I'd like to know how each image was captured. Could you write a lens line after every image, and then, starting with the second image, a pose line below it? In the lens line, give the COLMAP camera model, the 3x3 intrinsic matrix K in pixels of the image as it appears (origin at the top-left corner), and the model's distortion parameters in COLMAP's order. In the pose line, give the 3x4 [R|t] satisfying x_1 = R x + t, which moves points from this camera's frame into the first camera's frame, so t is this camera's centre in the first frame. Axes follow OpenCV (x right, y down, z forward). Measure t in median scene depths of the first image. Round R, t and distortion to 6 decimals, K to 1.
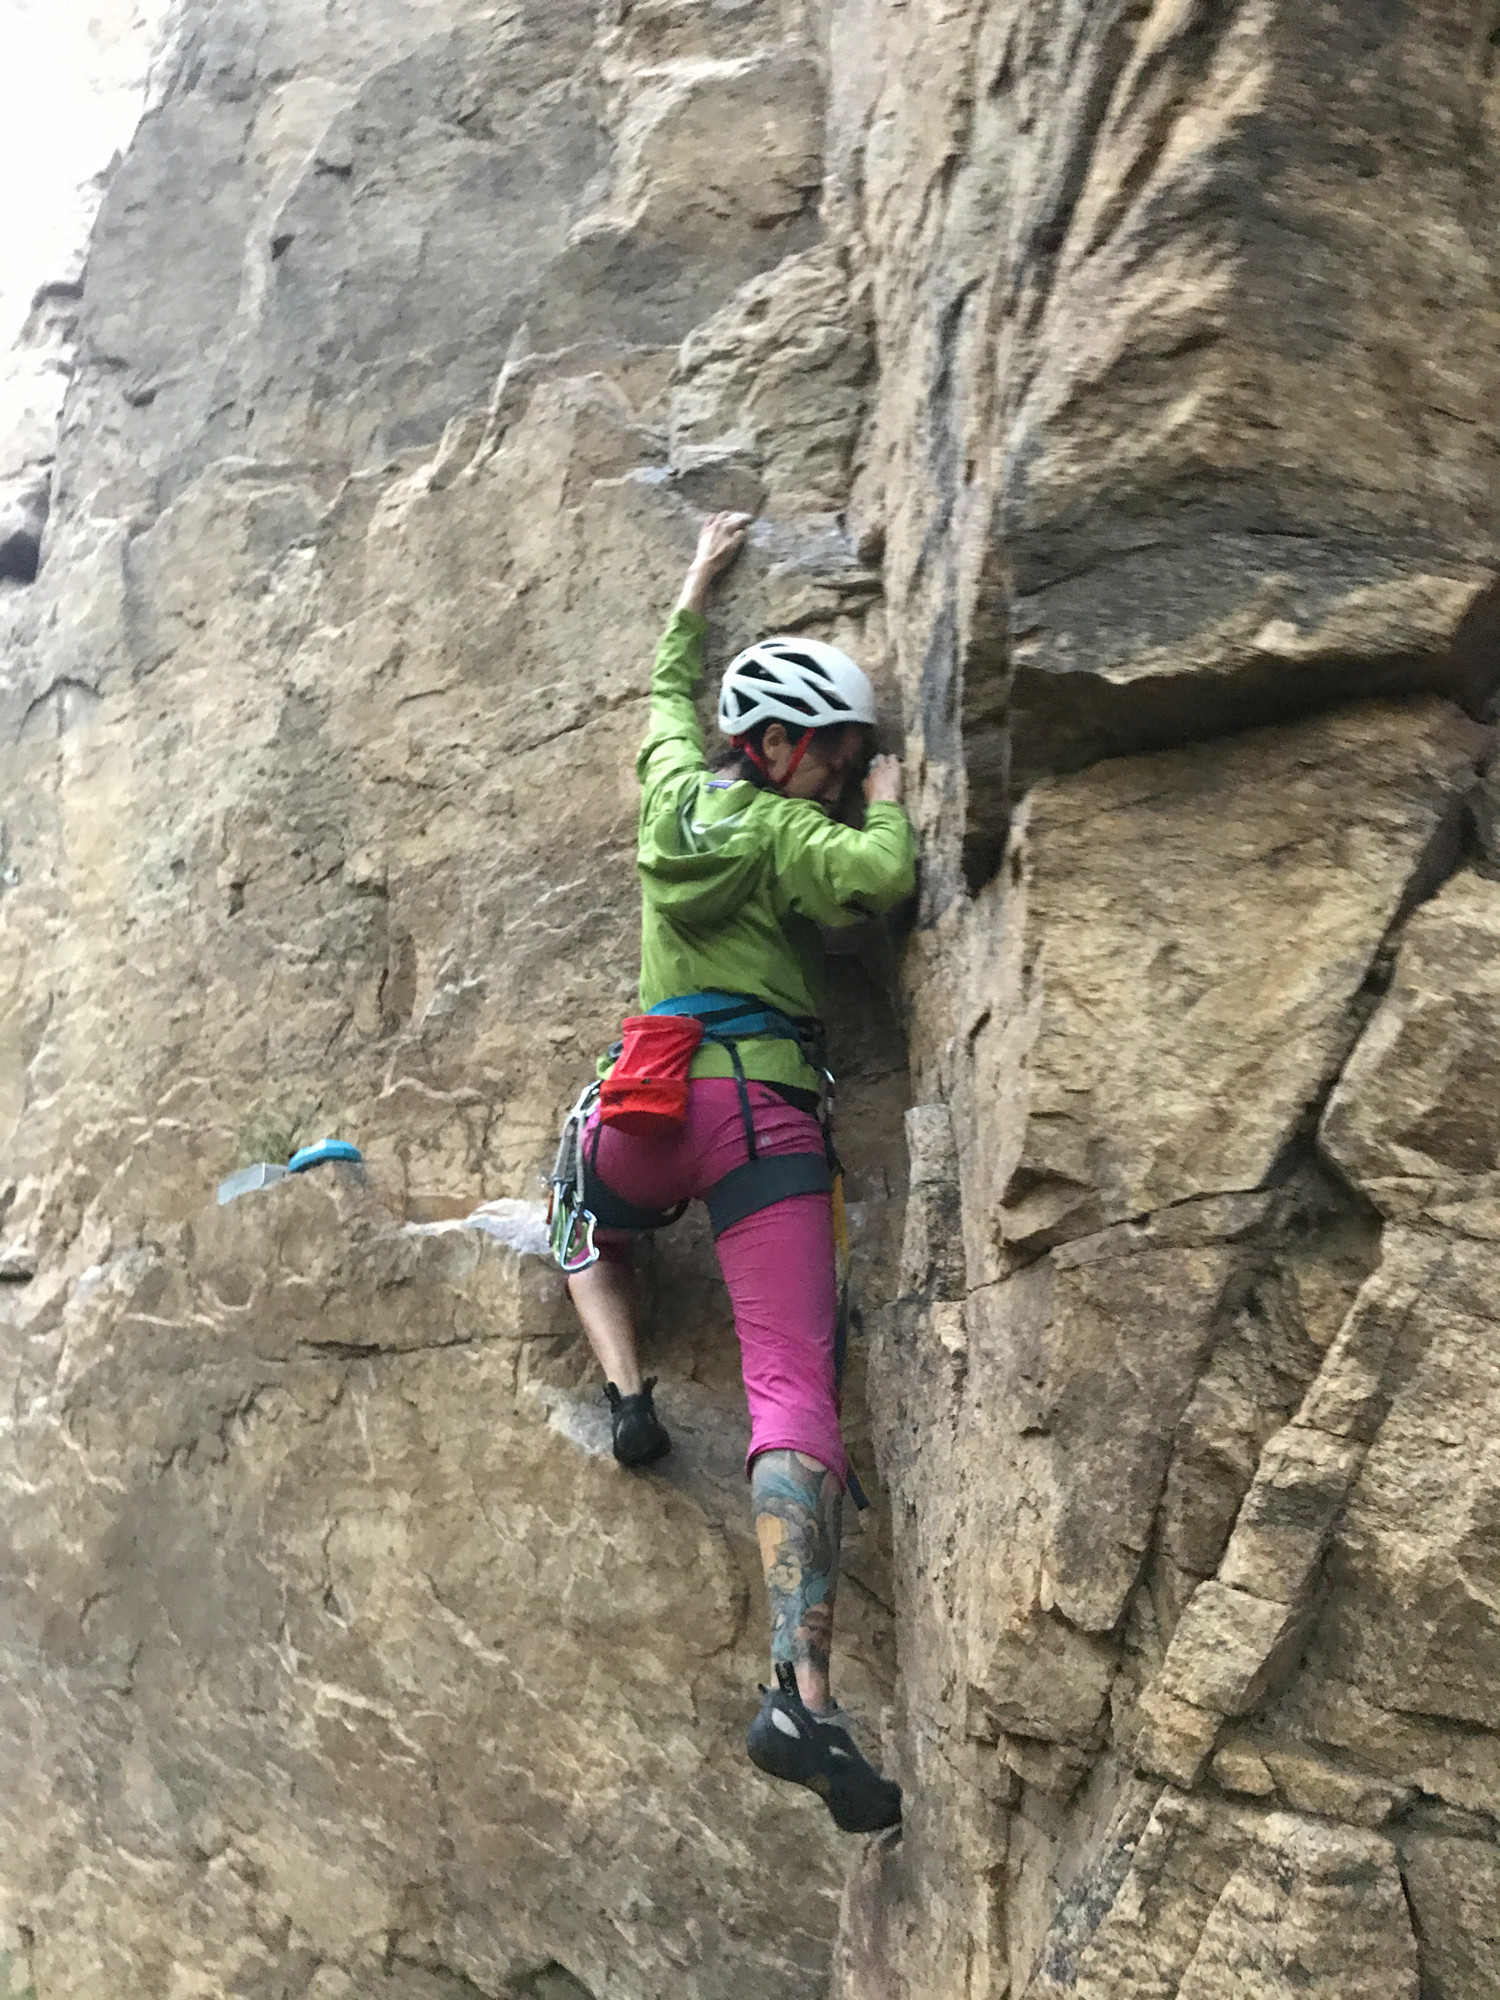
lens RADIAL K [[1618.1, 0, 750.0], [0, 1618.1, 1000.0], [0, 0, 1]] dist [-0.086075, 0.000227]
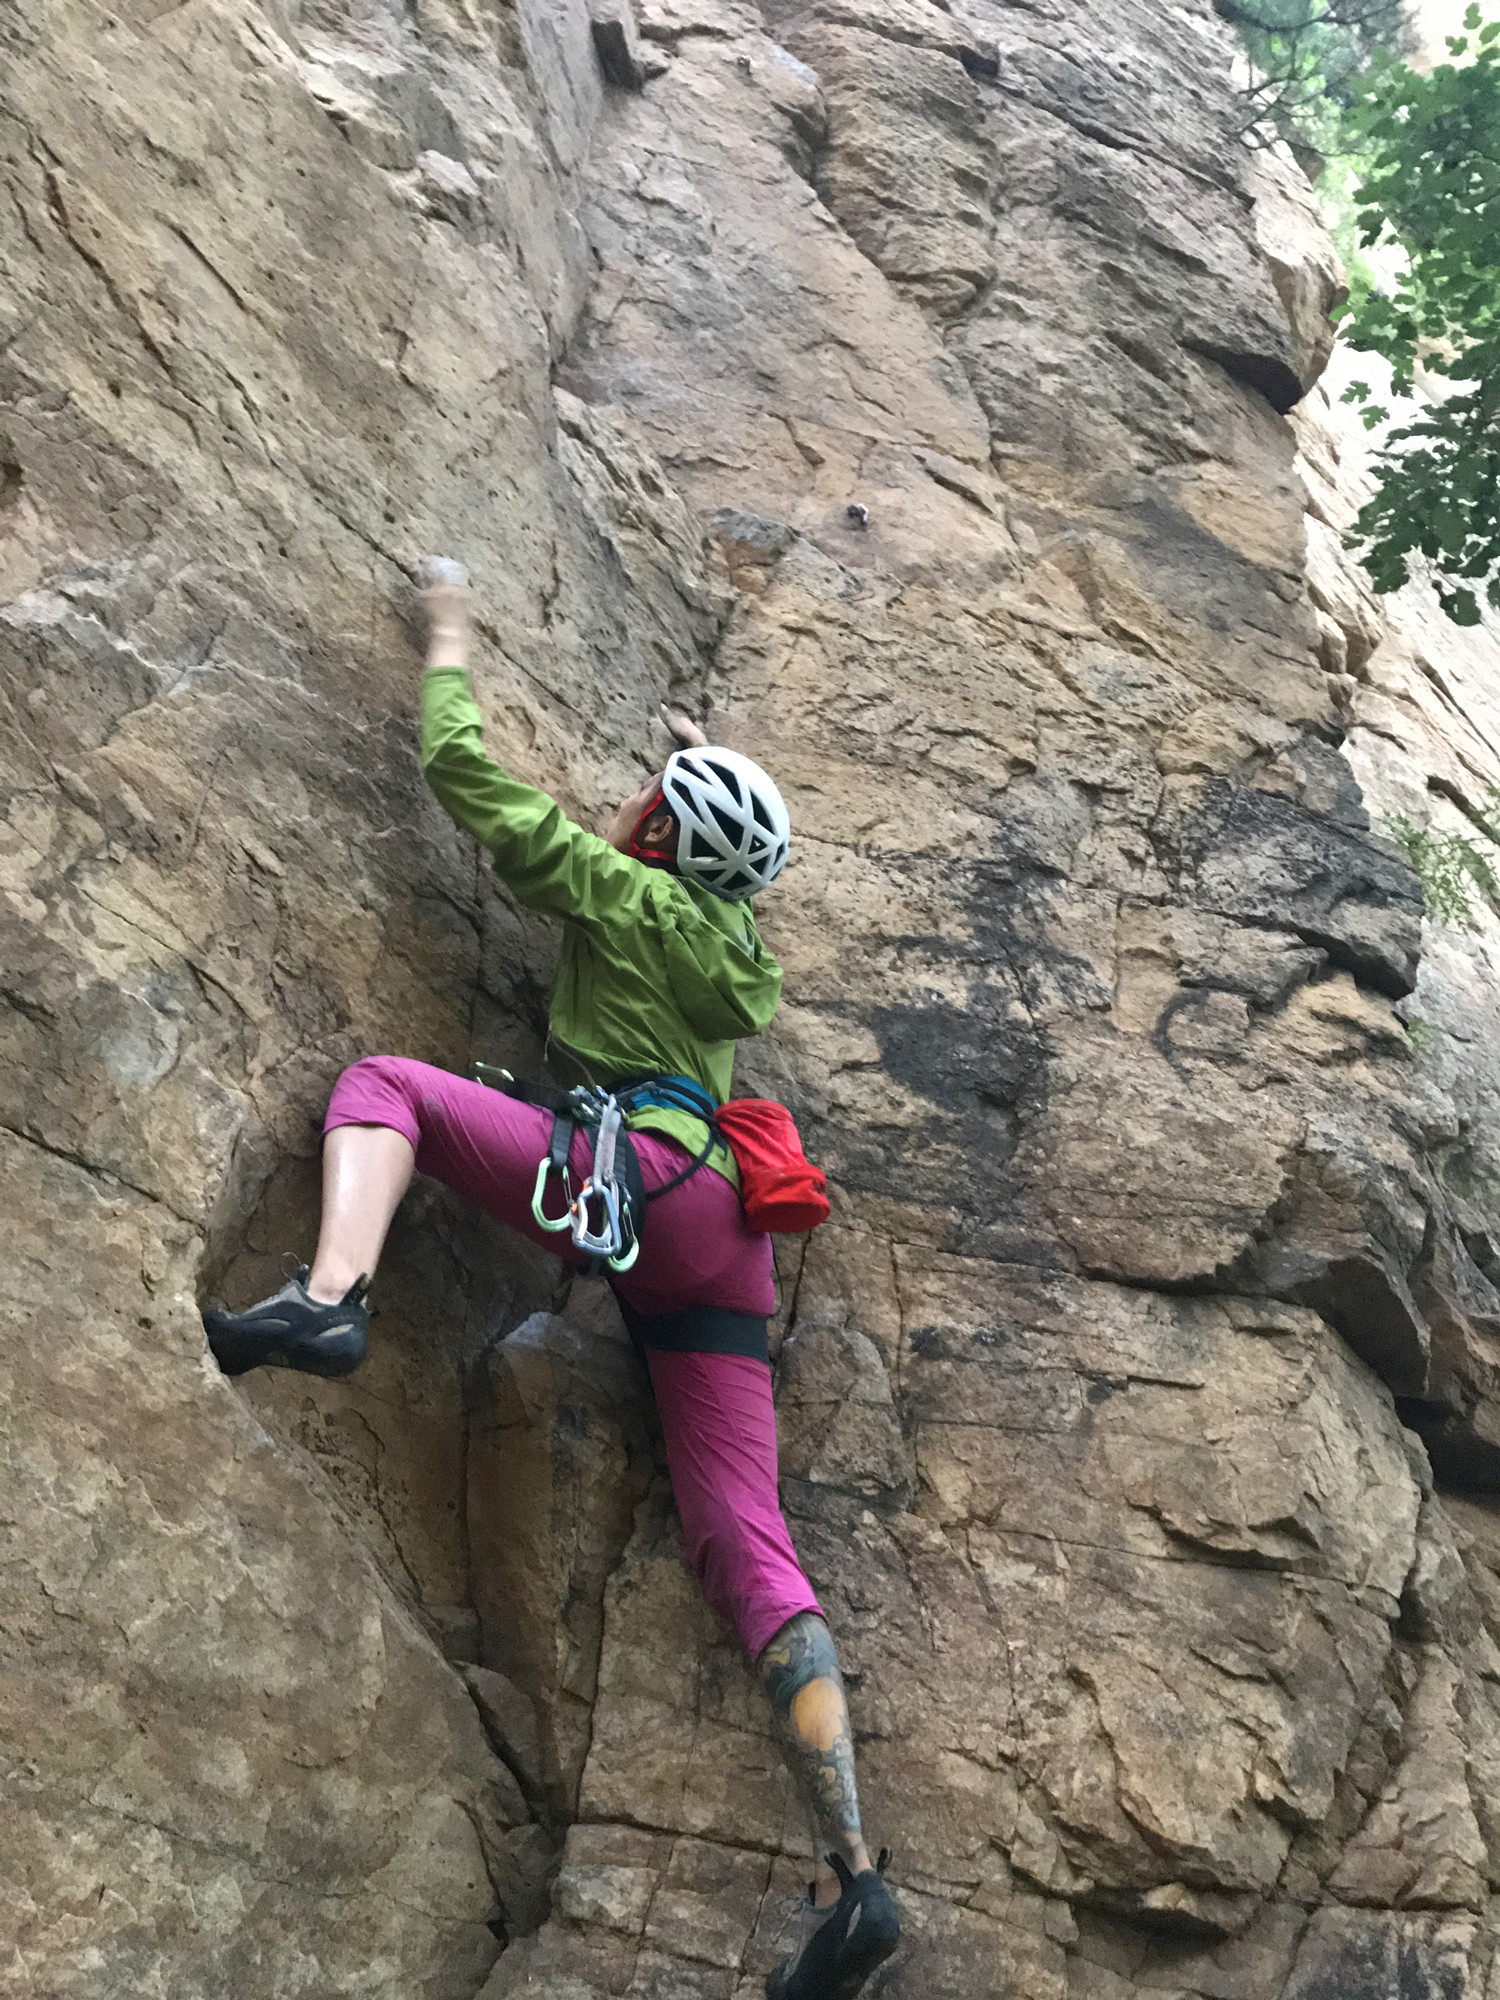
lens RADIAL K [[1646.2, 0, 750.0], [0, 1646.2, 1000.0], [0, 0, 1]] dist [0.085429, -0.156970]
pose [[-0.015008, 0.564025, 0.825622, -0.855865], [-0.393953, 0.755588, -0.523343, 0.457690], [-0.919008, -0.333111, 0.210859, 0.753218]]
